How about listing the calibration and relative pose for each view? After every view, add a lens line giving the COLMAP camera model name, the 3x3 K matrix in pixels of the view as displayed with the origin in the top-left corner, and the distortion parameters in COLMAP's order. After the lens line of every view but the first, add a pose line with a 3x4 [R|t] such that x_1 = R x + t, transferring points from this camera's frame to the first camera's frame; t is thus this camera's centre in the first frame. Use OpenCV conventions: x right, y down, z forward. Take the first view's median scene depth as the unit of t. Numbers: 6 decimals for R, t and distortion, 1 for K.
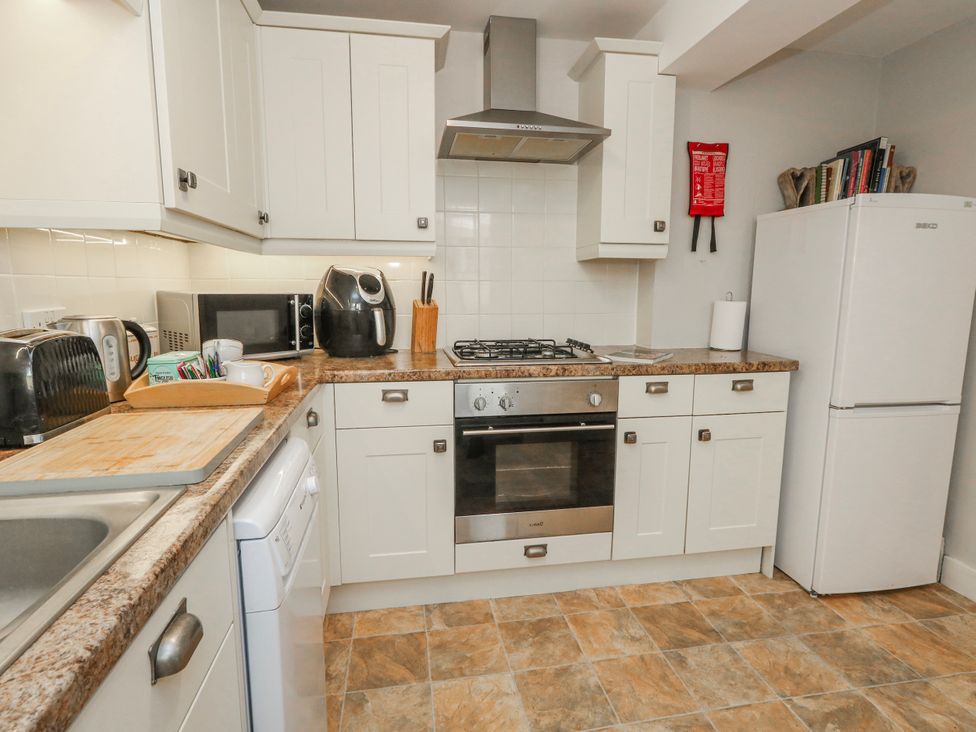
lens RADIAL K [[531.7, 0, 494.1], [0, 531.7, 362.6], [0, 0, 1]] dist [0.000328, -0.000216]
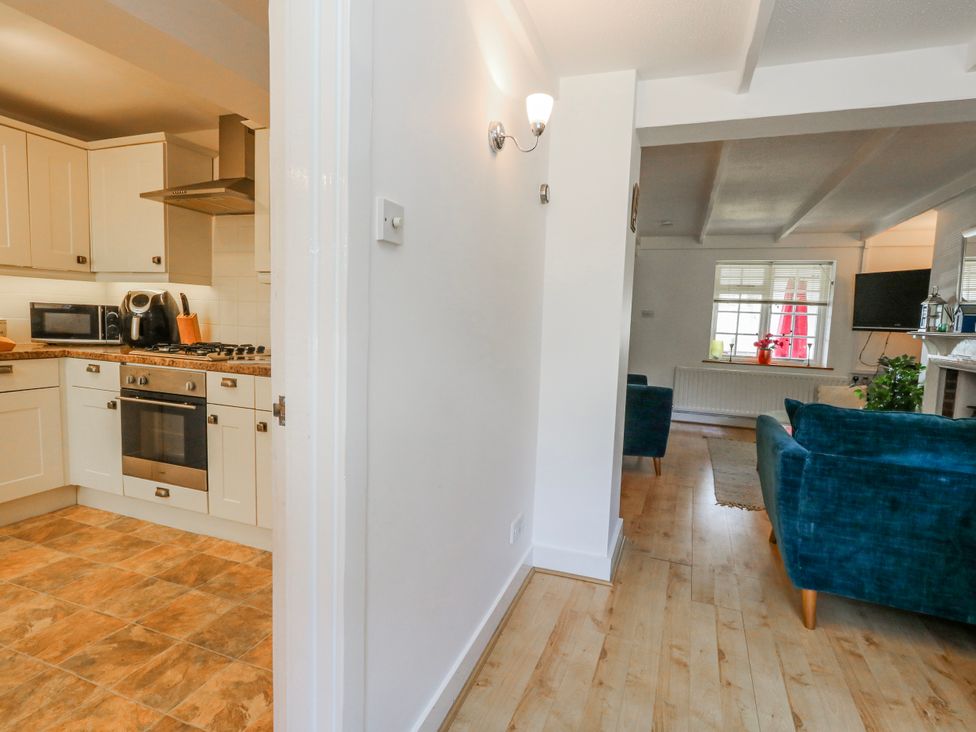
lens RADIAL K [[502.9, 0, 492.2], [0, 502.9, 359.9], [0, 0, 1]] dist [0.000547, -0.000925]
pose [[0.865760, 0.070211, -0.495510, 1.445421], [-0.103535, 0.993818, -0.040078, -0.023766], [0.489633, 0.086001, 0.867677, 0.257905]]
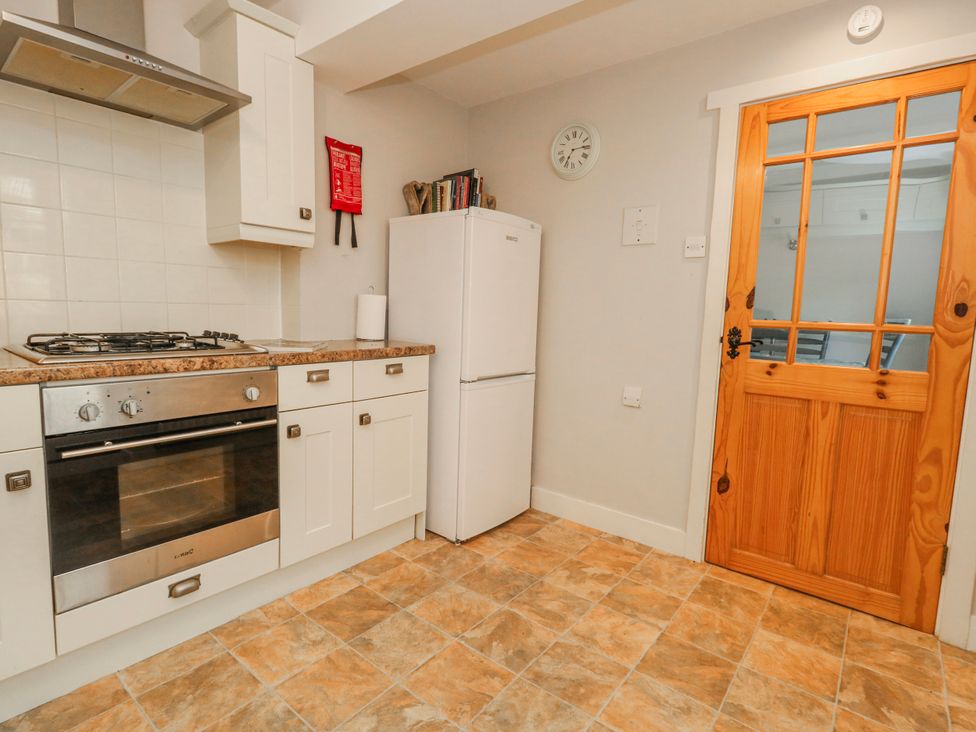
lens RADIAL K [[502.9, 0, 492.2], [0, 502.9, 359.9], [0, 0, 1]] dist [0.000547, -0.000925]
pose [[0.753162, -0.049197, 0.655993, -0.055817], [0.065775, 0.997834, -0.000683, 0.039164], [-0.654538, 0.043662, 0.754767, 0.096439]]
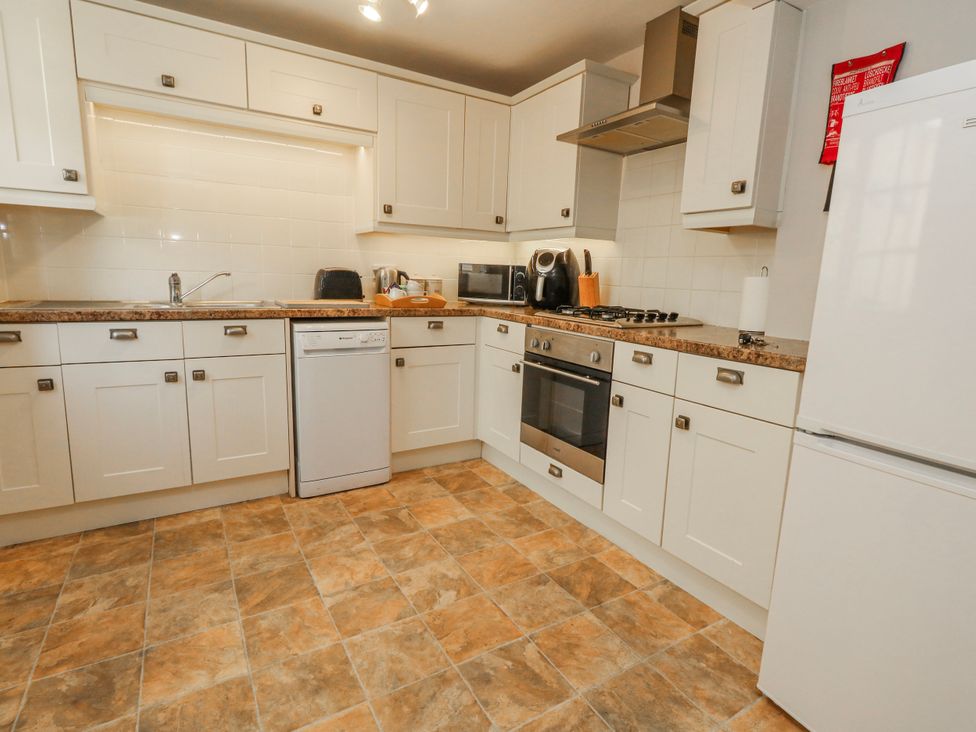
lens RADIAL K [[502.9, 0, 492.2], [0, 502.9, 359.9], [0, 0, 1]] dist [0.000547, -0.000925]
pose [[0.361135, 0.165417, -0.917725, 1.062953], [-0.166914, 0.979714, 0.110908, -0.005710], [0.917454, 0.113129, 0.381419, 0.388006]]
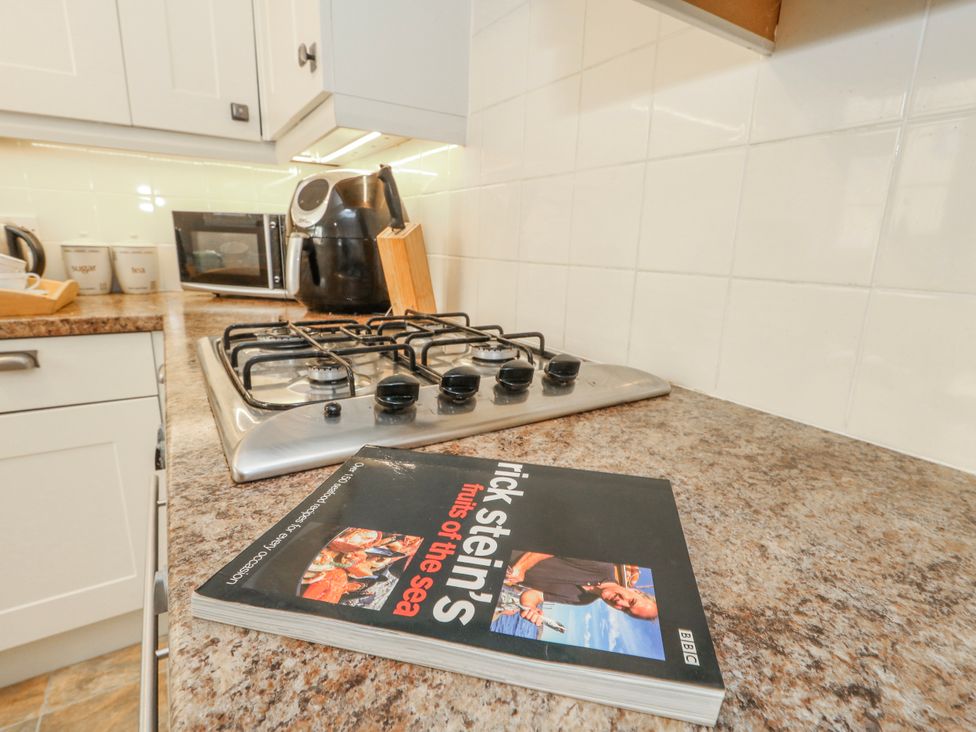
lens RADIAL K [[502.9, 0, 492.2], [0, 502.9, 359.9], [0, 0, 1]] dist [0.000547, -0.000925]
pose [[0.397762, 0.215337, -0.891861, 0.422990], [-0.157315, 0.973679, 0.164931, -0.093320], [0.903901, 0.074700, 0.421168, 1.000029]]
